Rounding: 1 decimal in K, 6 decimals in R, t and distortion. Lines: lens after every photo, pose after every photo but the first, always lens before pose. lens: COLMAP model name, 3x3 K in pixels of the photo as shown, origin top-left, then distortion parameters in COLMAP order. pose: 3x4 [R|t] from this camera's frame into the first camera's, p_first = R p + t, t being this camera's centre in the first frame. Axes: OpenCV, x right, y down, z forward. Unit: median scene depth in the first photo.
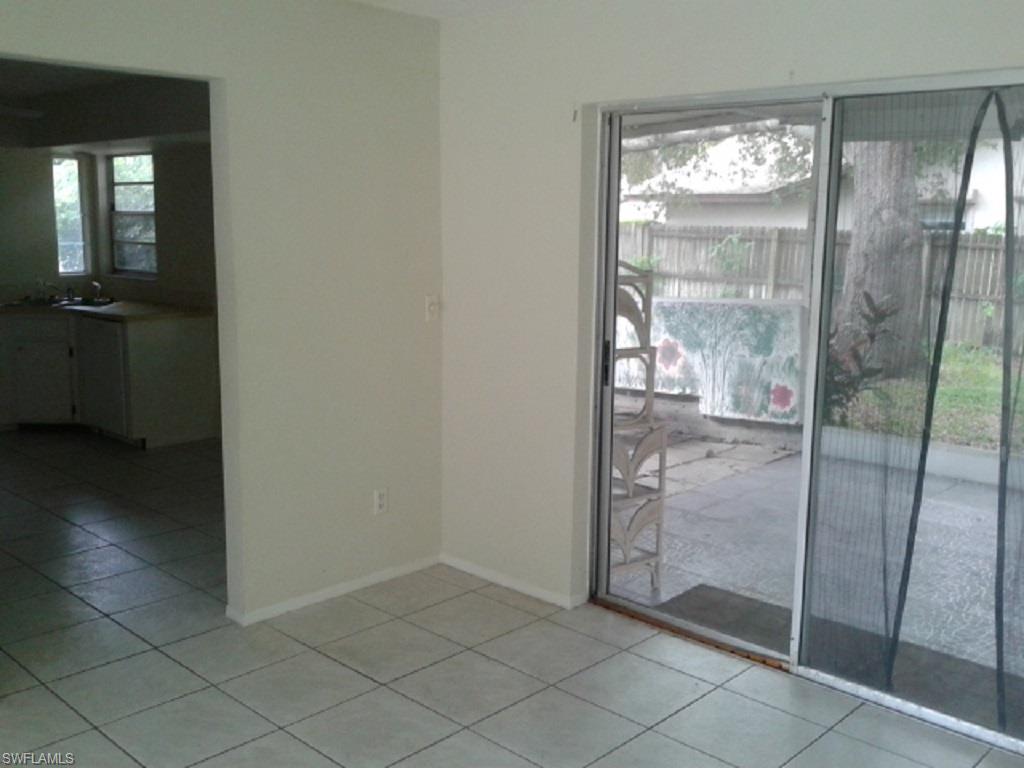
lens RADIAL K [[975.6, 0, 519.9], [0, 975.6, 376.6], [0, 0, 1]] dist [0.026293, -0.096003]
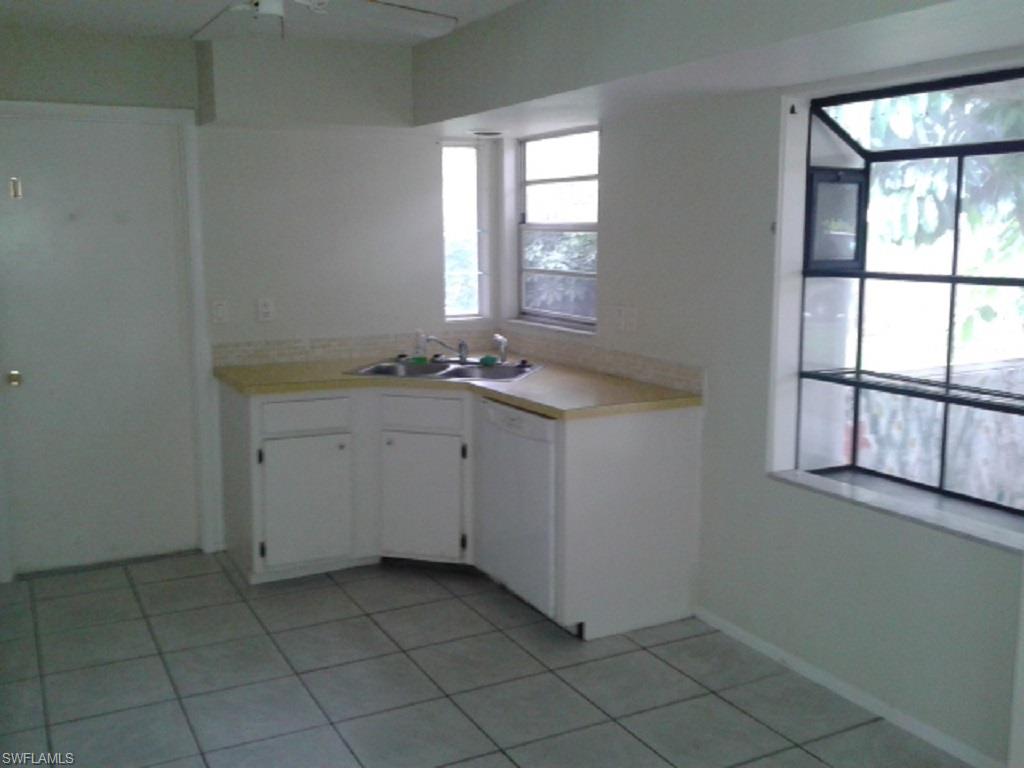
lens RADIAL K [[975.6, 0, 519.9], [0, 975.6, 376.6], [0, 0, 1]] dist [0.026293, -0.096003]
pose [[0.946524, 0.036892, -0.320519, -0.217425], [-0.039405, 0.999222, -0.001357, -0.069855], [0.320219, 0.013914, 0.947241, 0.402033]]
